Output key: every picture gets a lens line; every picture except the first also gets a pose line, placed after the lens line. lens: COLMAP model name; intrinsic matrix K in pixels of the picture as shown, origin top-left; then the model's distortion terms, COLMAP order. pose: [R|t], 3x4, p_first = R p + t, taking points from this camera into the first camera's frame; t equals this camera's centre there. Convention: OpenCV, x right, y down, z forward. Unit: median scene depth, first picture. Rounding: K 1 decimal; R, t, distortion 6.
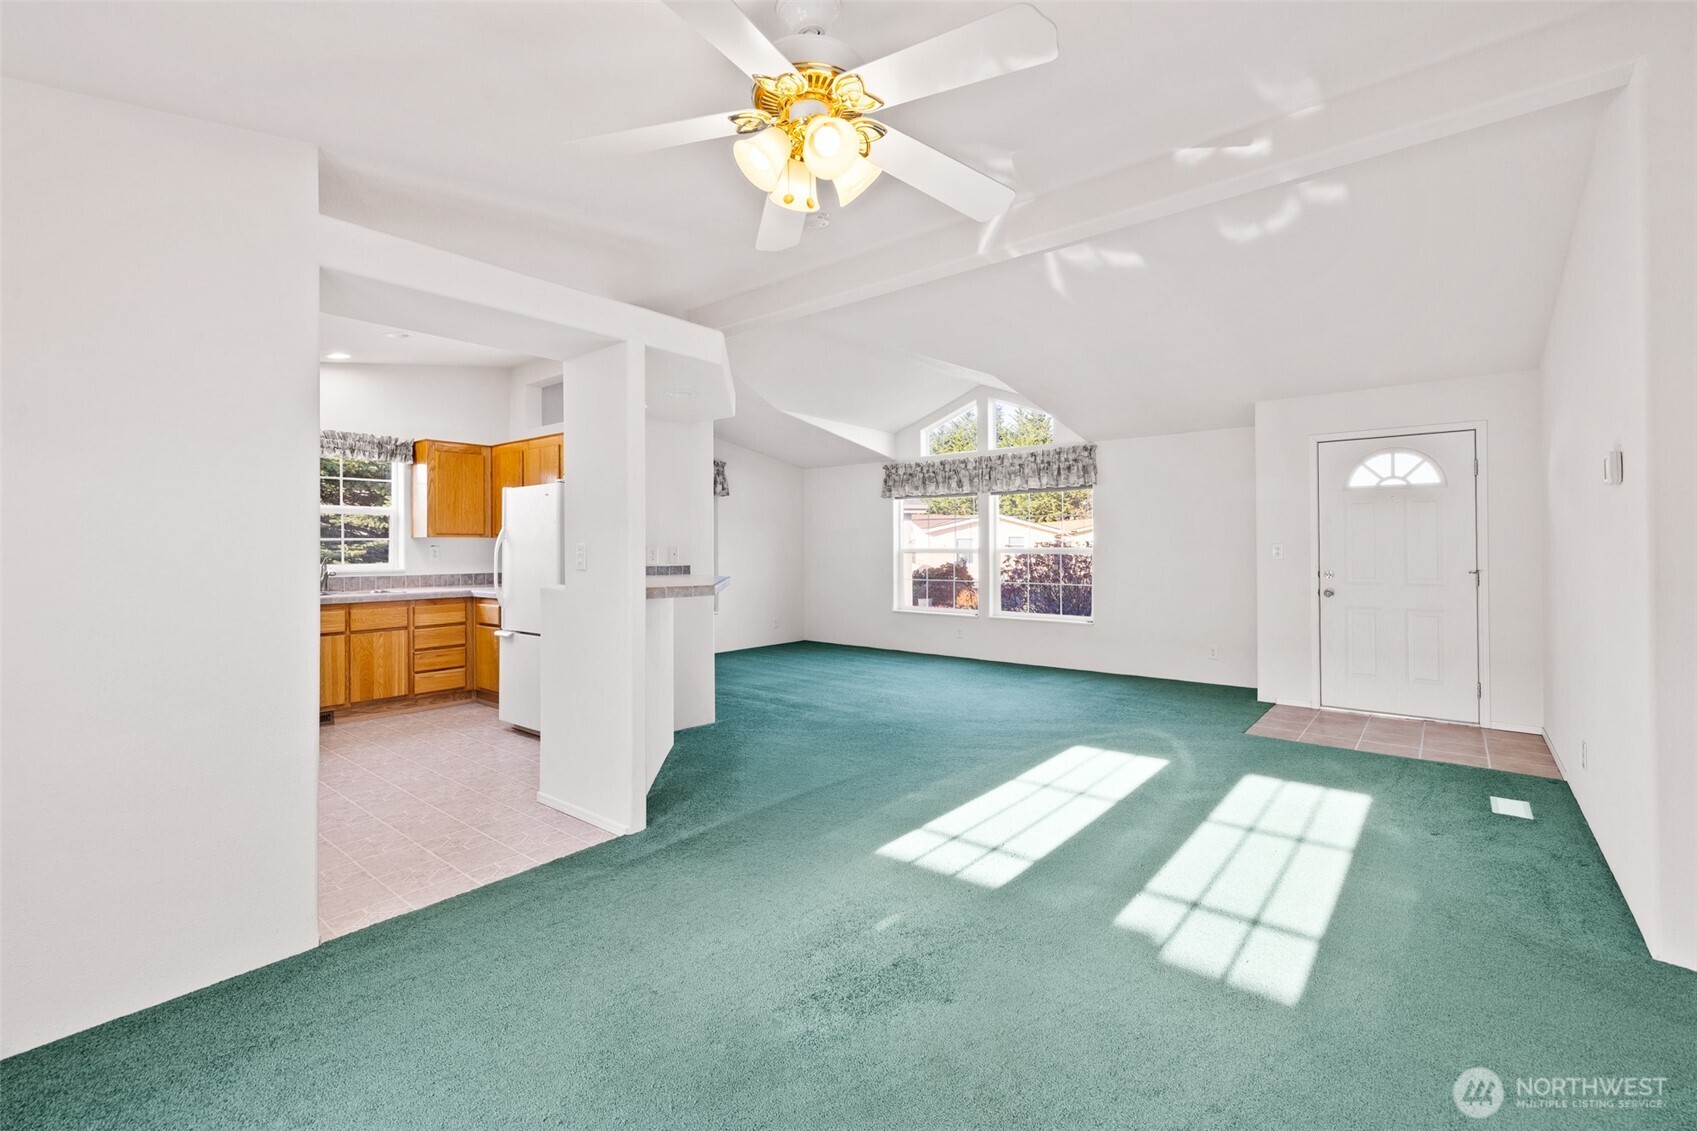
lens RADIAL K [[729.2, 0, 845.8], [0, 729.2, 544.4], [0, 0, 1]] dist [0.004217, 0.000199]
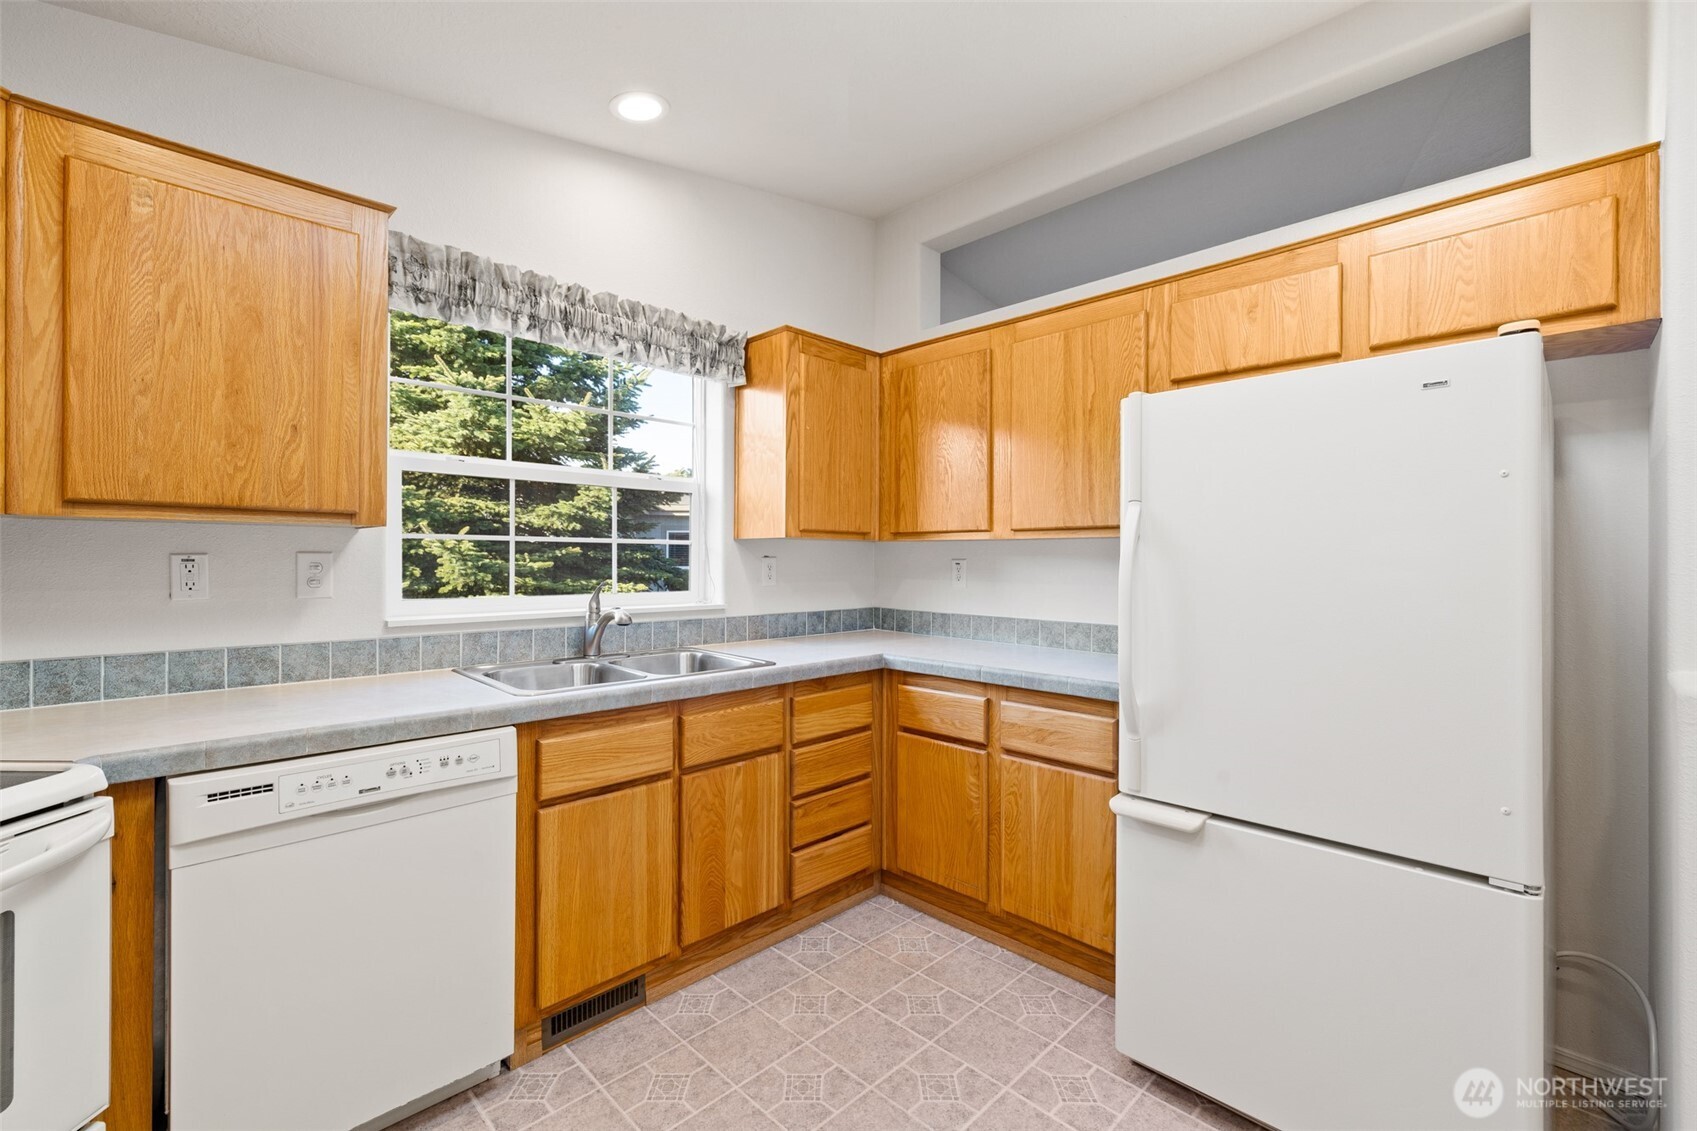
lens RADIAL K [[729.2, 0, 853.8], [0, 729.2, 557.0], [0, 0, 1]] dist [0.004217, 0.000199]
pose [[0.995105, 0.005721, -0.098656, -0.501970], [-0.005710, 0.999984, 0.000396, 0.002113], [0.098657, 0.000169, 0.995122, 0.562242]]
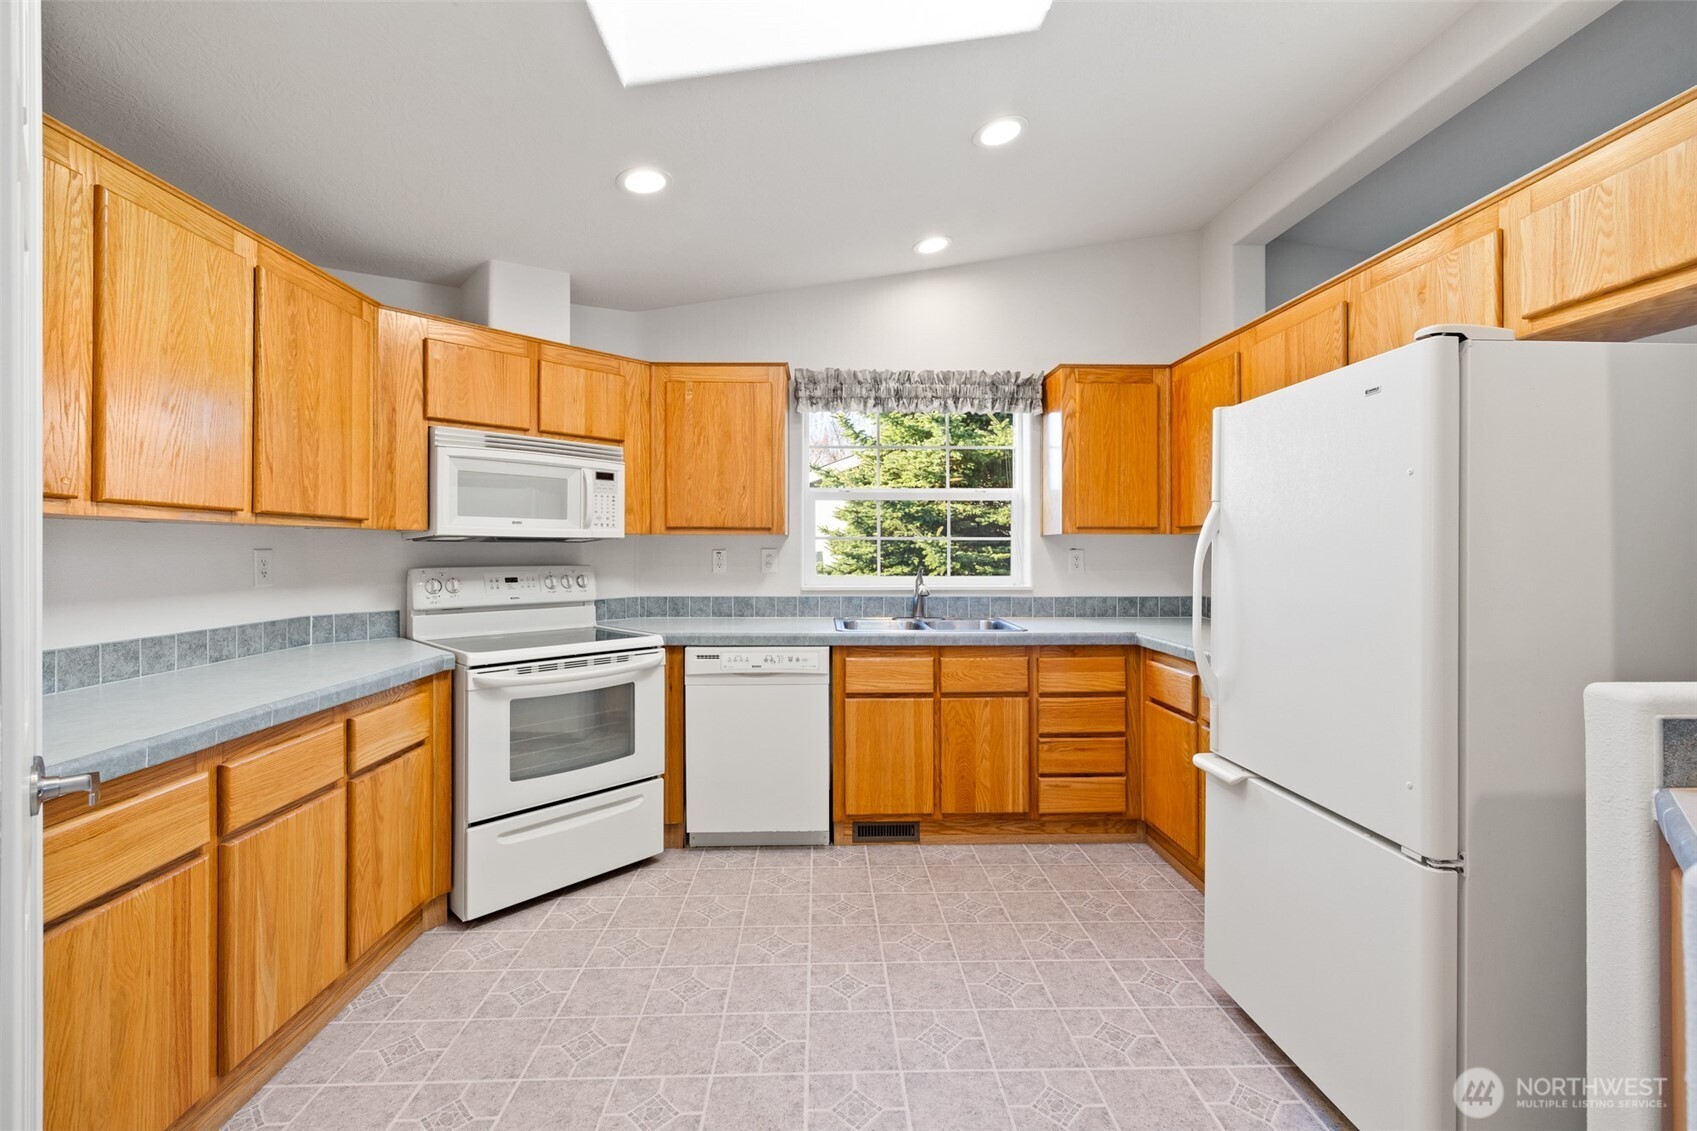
lens RADIAL K [[729.2, 0, 832.4], [0, 729.2, 547.8], [0, 0, 1]] dist [0.004217, 0.000199]
pose [[0.652476, 0.000192, -0.757809, -0.263338], [0.001355, 0.999998, 0.001420, -0.000057], [0.757808, -0.001953, 0.652474, 0.502602]]
